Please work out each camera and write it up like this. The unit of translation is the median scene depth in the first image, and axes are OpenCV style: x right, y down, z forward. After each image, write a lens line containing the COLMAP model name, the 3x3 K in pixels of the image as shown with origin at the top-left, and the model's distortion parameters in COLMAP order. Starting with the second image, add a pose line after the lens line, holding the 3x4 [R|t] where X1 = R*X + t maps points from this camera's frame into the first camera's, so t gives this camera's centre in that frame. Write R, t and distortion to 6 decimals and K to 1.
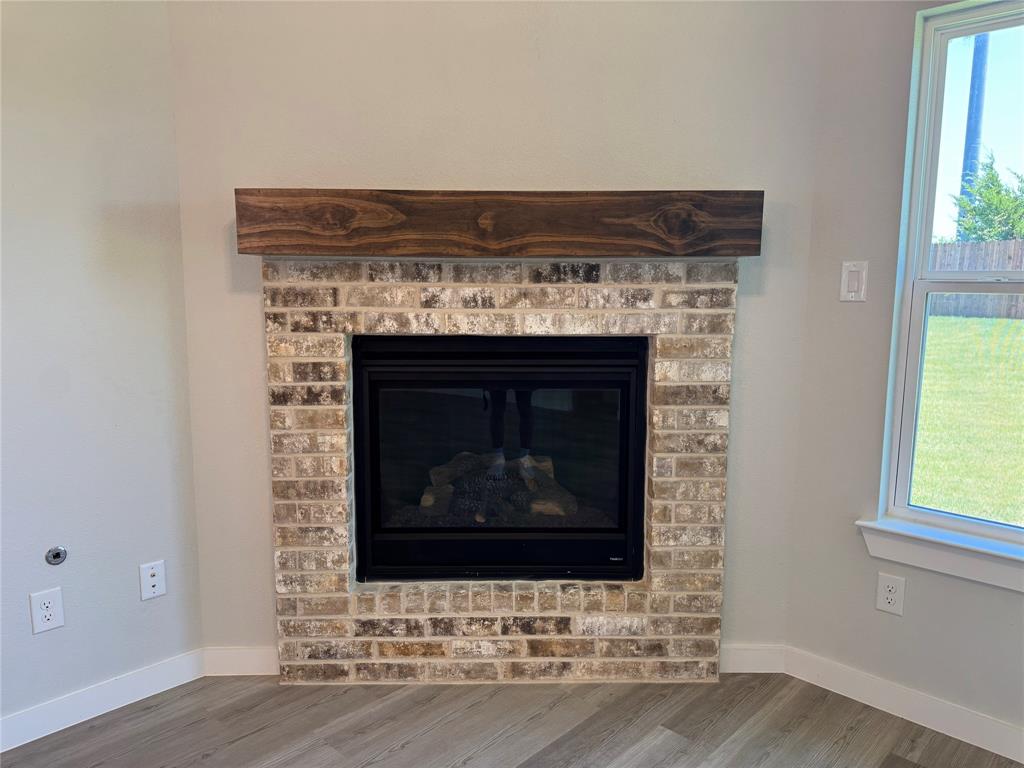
lens RADIAL K [[729.6, 0, 507.8], [0, 729.6, 388.4], [0, 0, 1]] dist [0.078267, -0.061718]
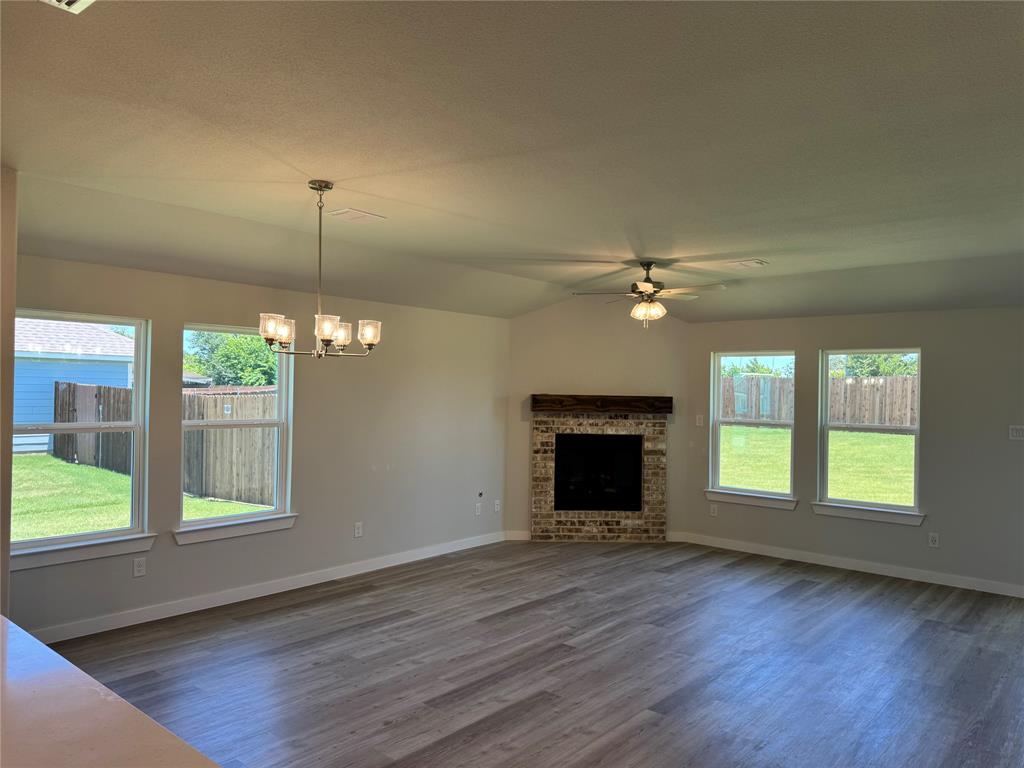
lens RADIAL K [[729.6, 0, 505.7], [0, 729.6, 382.0], [0, 0, 1]] dist [0.078267, -0.061718]
pose [[0.998582, 0.014827, 0.051135, -0.624122], [-0.006774, 0.988017, -0.154199, 0.215301], [-0.052808, 0.153634, 0.986716, -2.379936]]
